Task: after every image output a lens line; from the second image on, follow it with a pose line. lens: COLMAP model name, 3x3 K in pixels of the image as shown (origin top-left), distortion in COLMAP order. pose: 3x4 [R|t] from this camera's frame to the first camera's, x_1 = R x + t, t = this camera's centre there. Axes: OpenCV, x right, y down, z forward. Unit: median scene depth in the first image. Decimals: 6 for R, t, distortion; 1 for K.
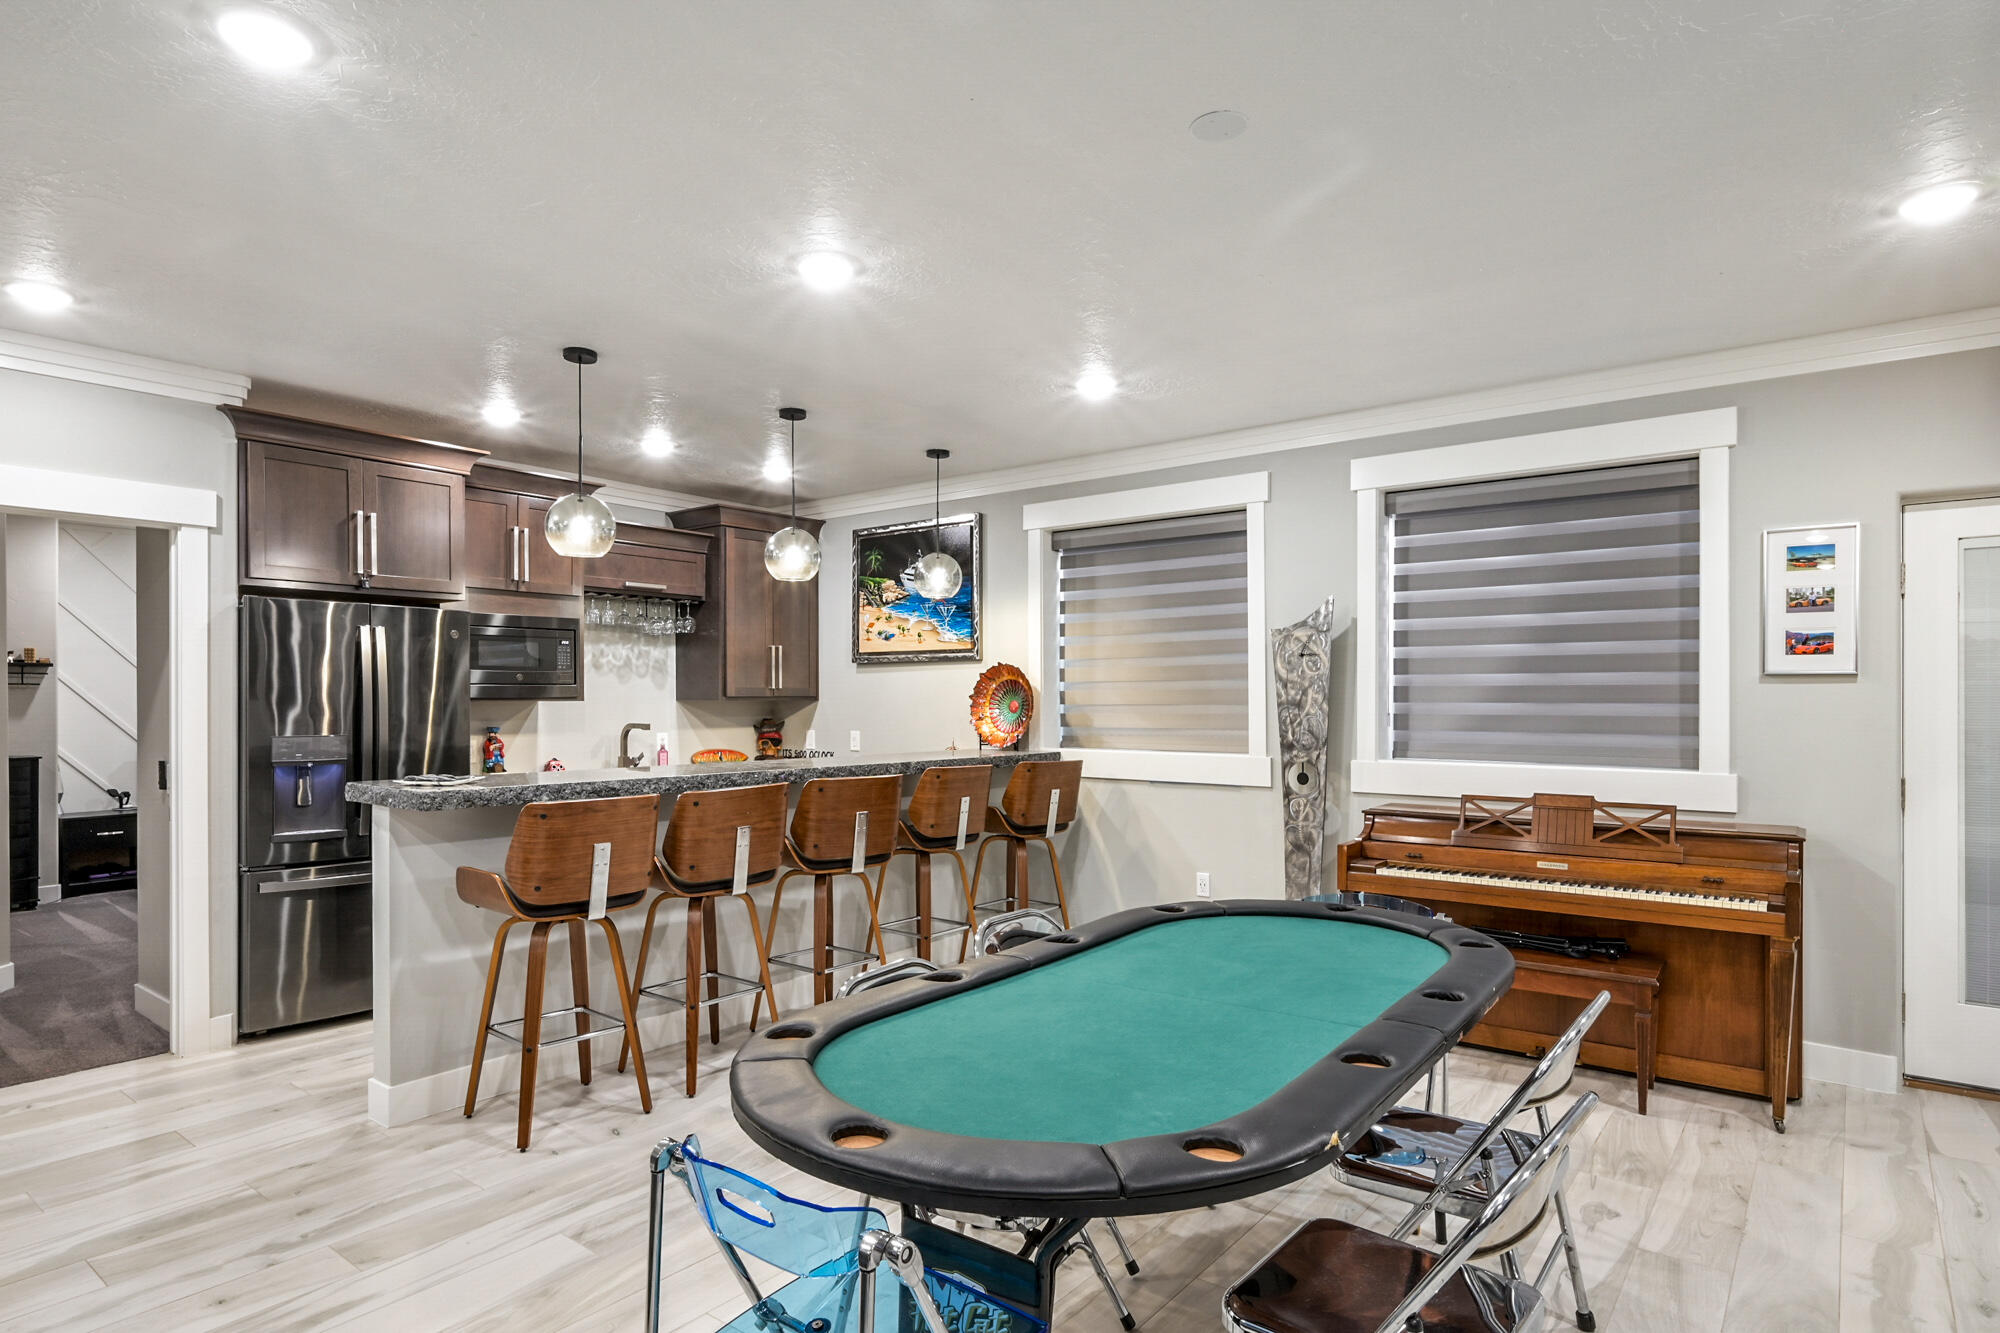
lens RADIAL K [[1089.3, 0, 978.5], [0, 1089.3, 701.7], [0, 0, 1]] dist [-0.001248, -0.000503]
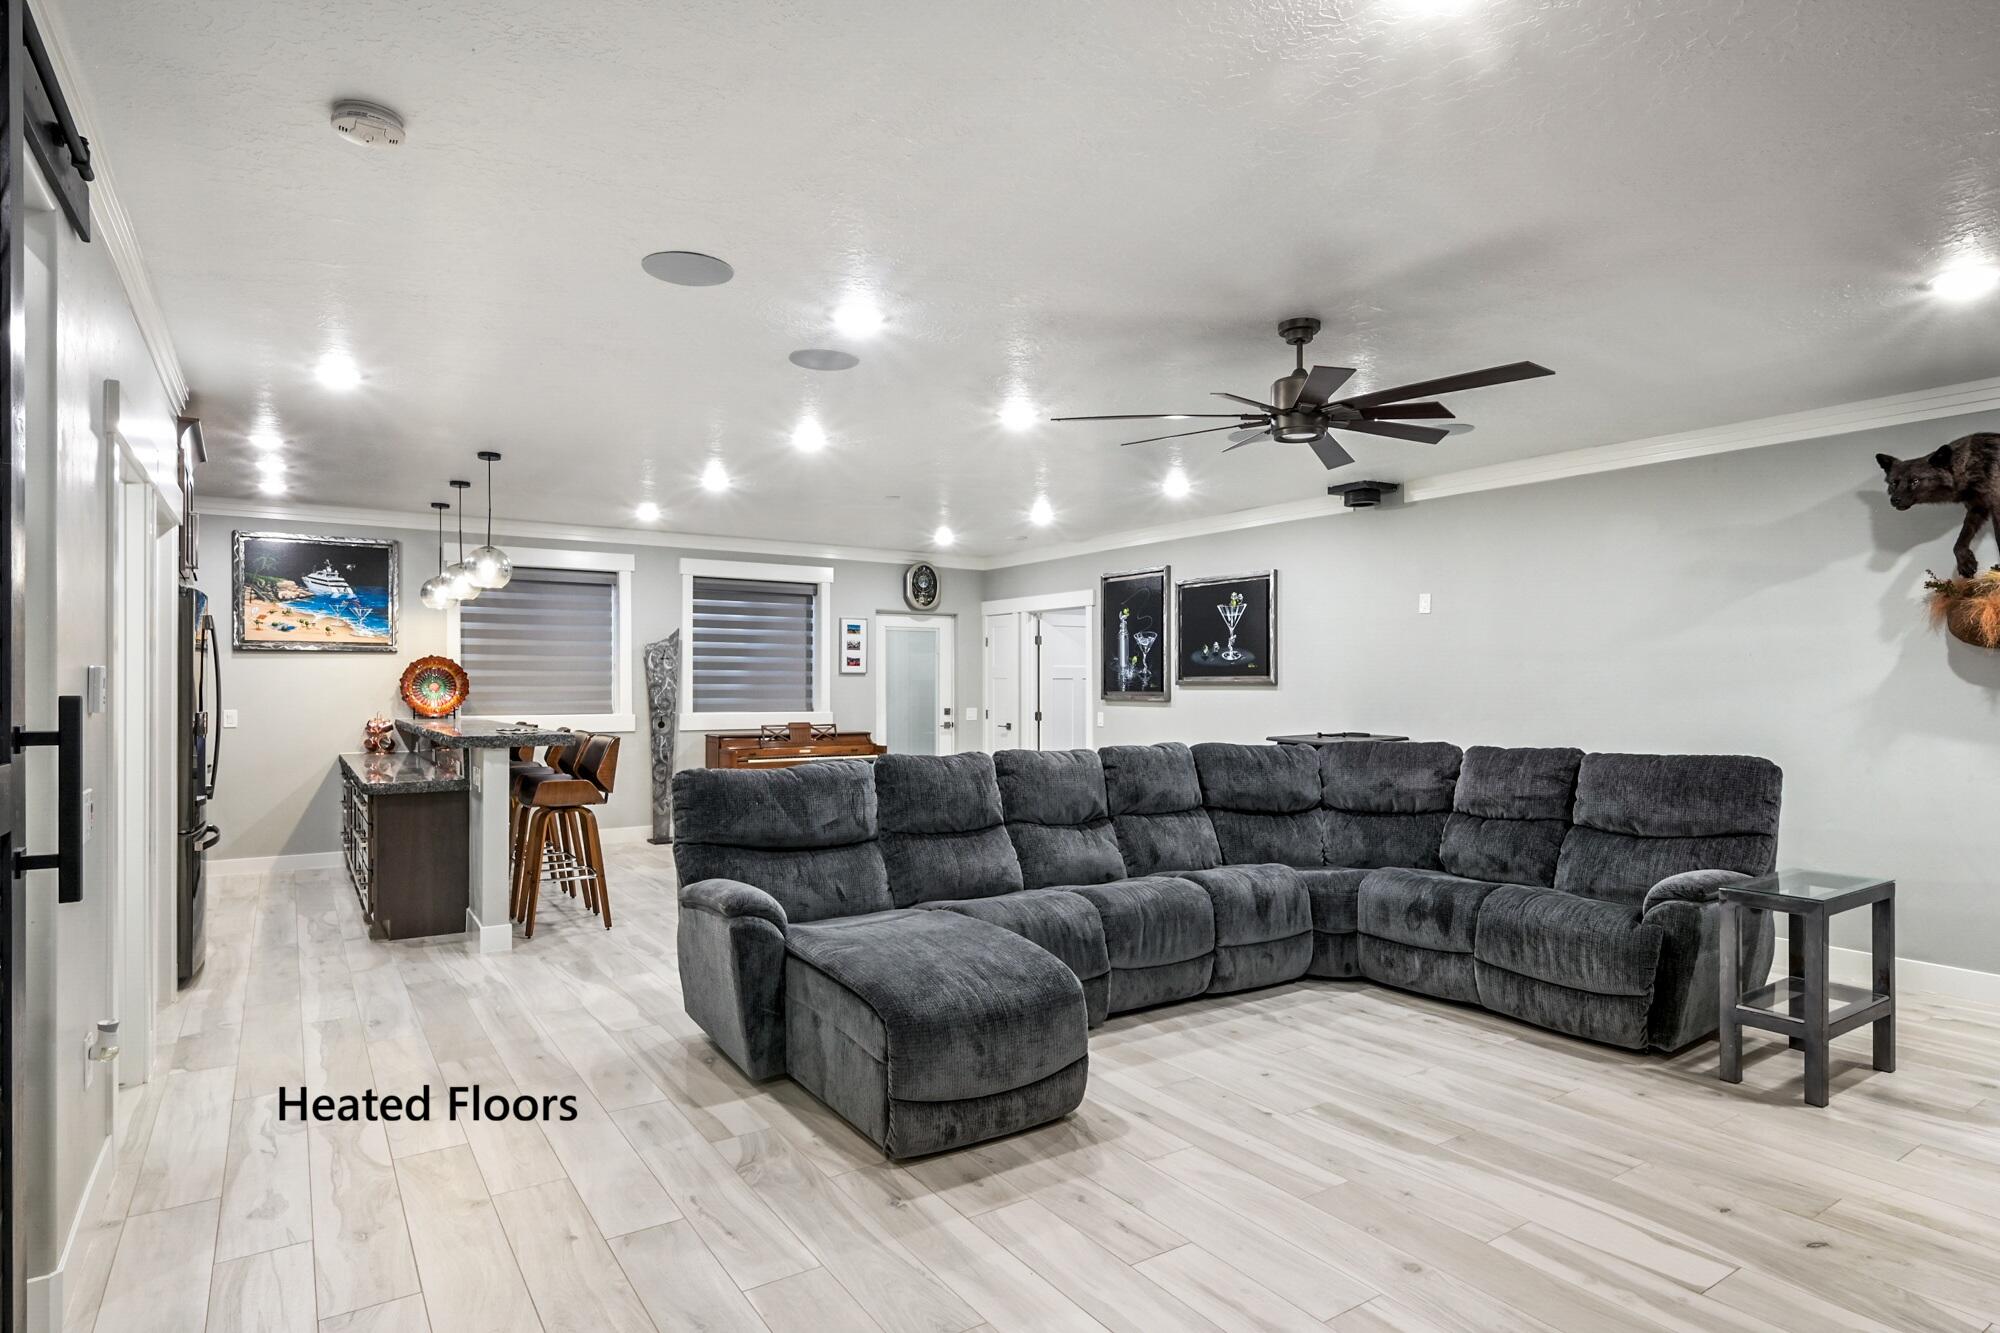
lens RADIAL K [[1089.3, 0, 1009.9], [0, 1089.3, 681.5], [0, 0, 1]] dist [-0.001248, -0.000503]
pose [[0.305259, -0.002898, 0.952265, -1.045961], [-0.004077, 0.999982, 0.004350, -0.011404], [-0.952261, -0.005210, 0.305242, -0.112558]]
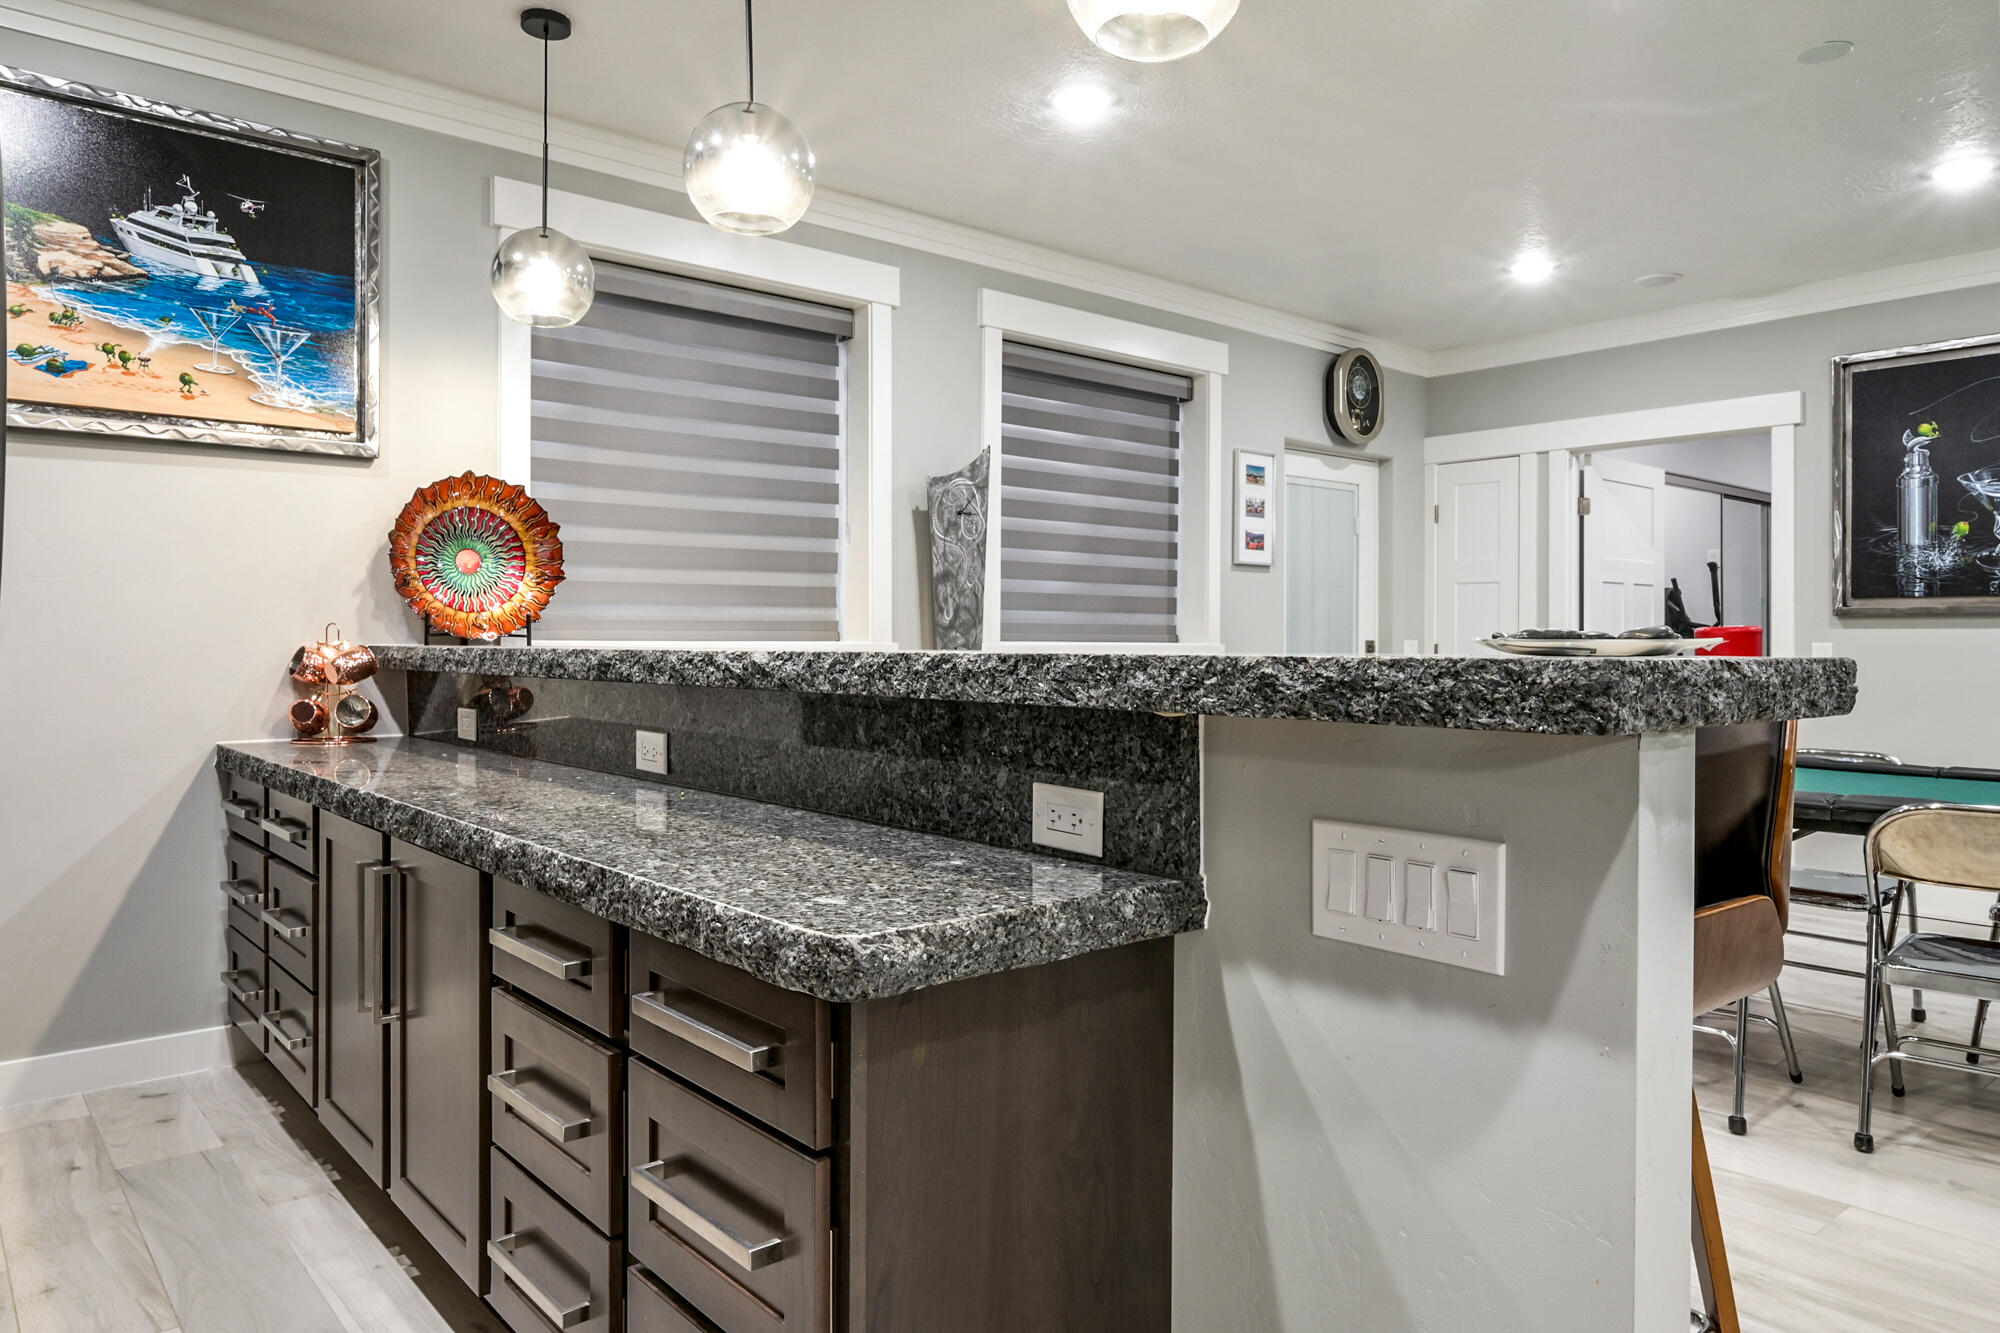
lens RADIAL K [[1298.3, 0, 996.2], [0, 1298.3, 632.2], [0, 0, 1]] dist [0.010546, -0.005663]
pose [[0.194477, 0.000742, 0.980907, -0.514120], [-0.007279, 0.999973, 0.000687, 0.035297], [-0.980880, -0.007274, 0.194478, 0.631134]]
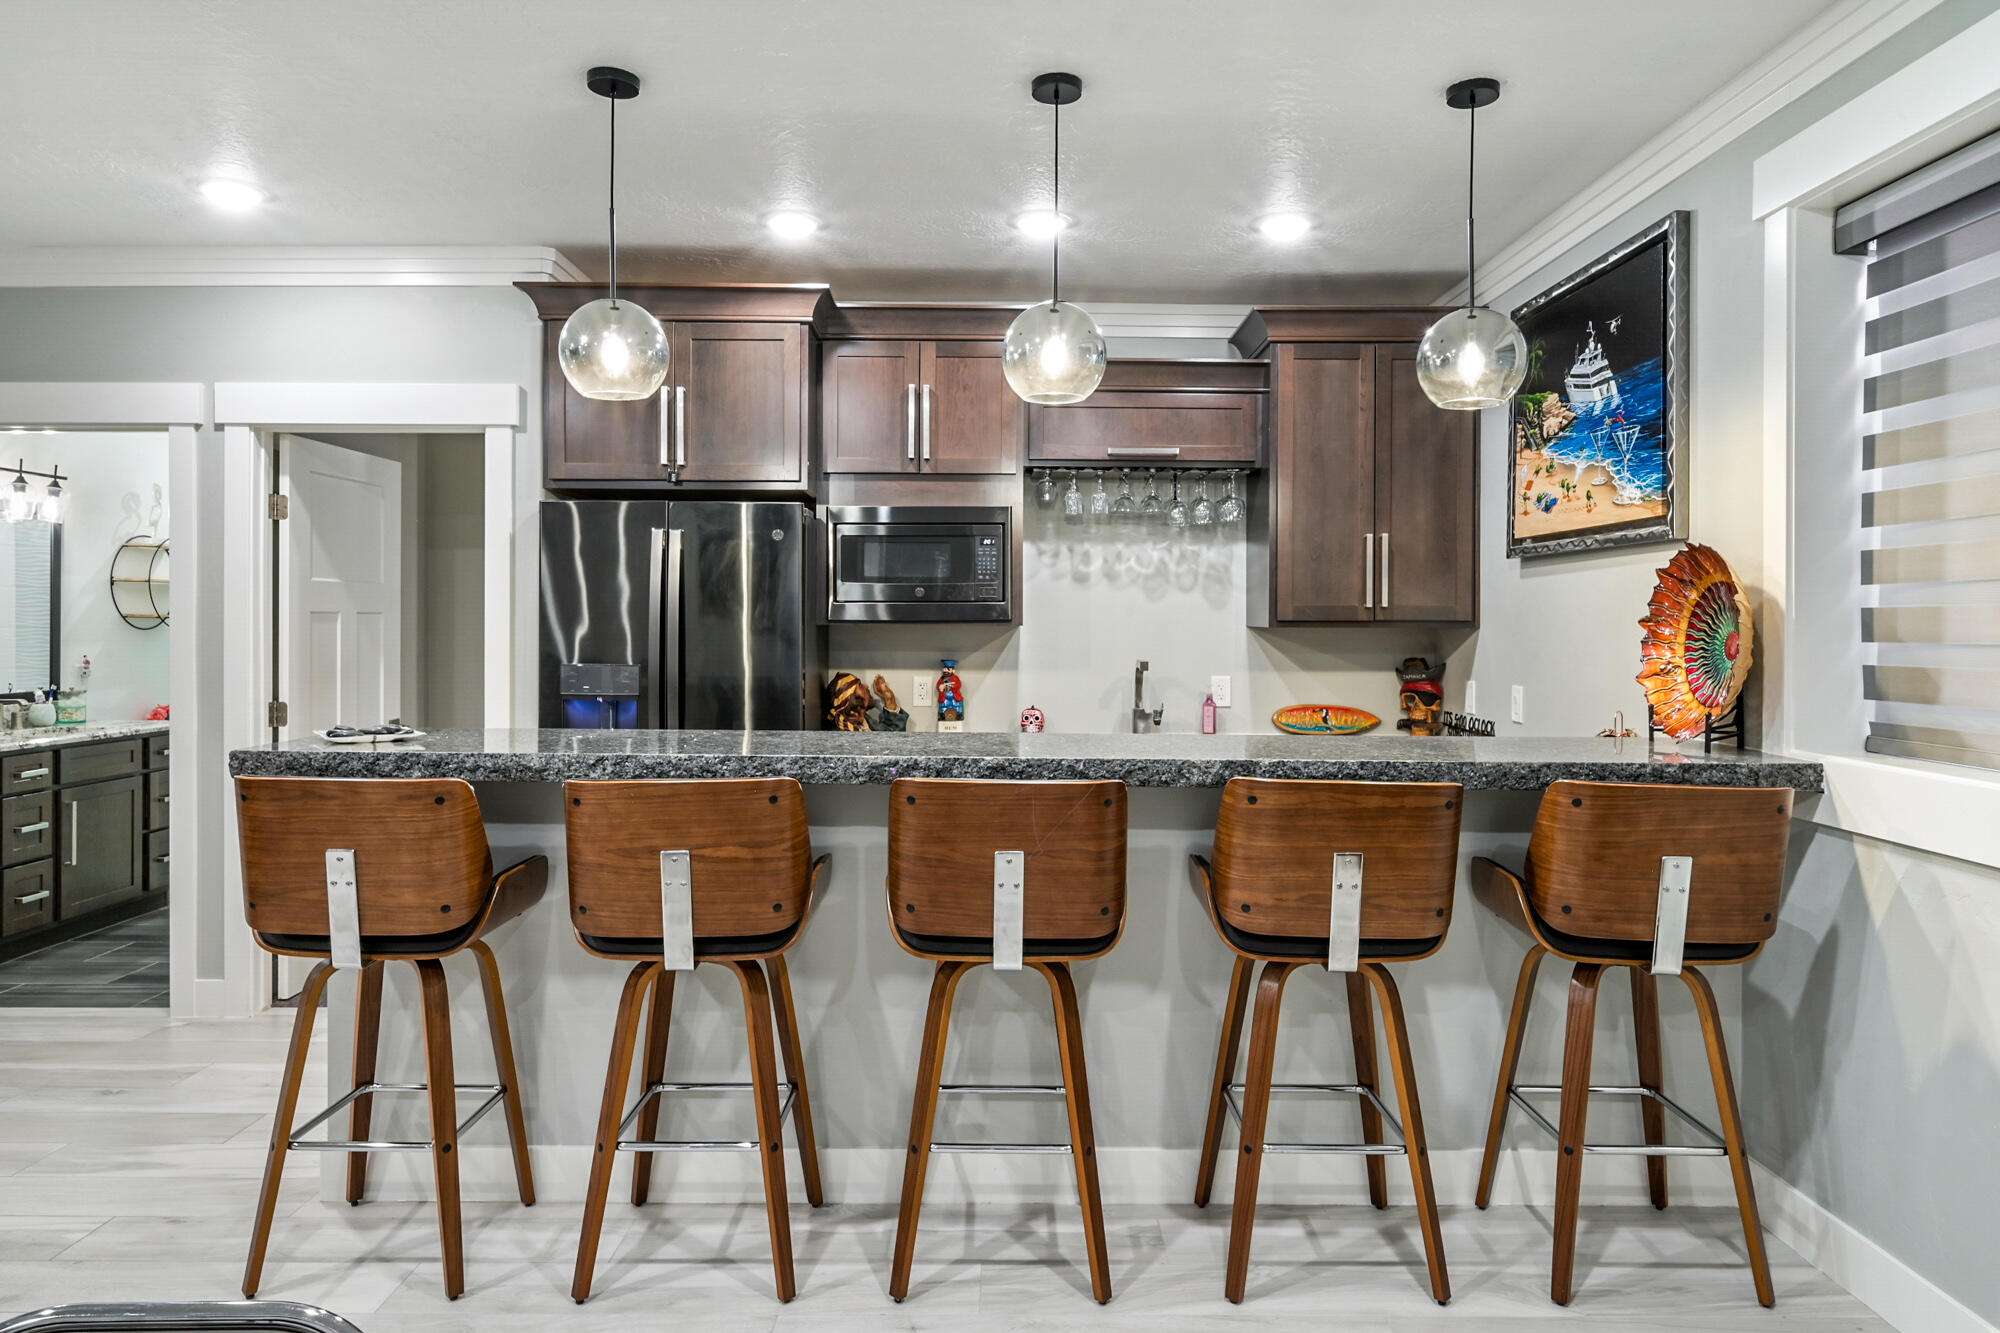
lens RADIAL K [[1250.5, 0, 992.0], [0, 1250.5, 663.7], [0, 0, 1]] dist [0.007674, 0.004629]
pose [[0.615690, 0.030459, -0.787399, 0.240260], [-0.009905, 0.999473, 0.030917, -0.000731], [0.787926, -0.011236, 0.615667, 0.467683]]
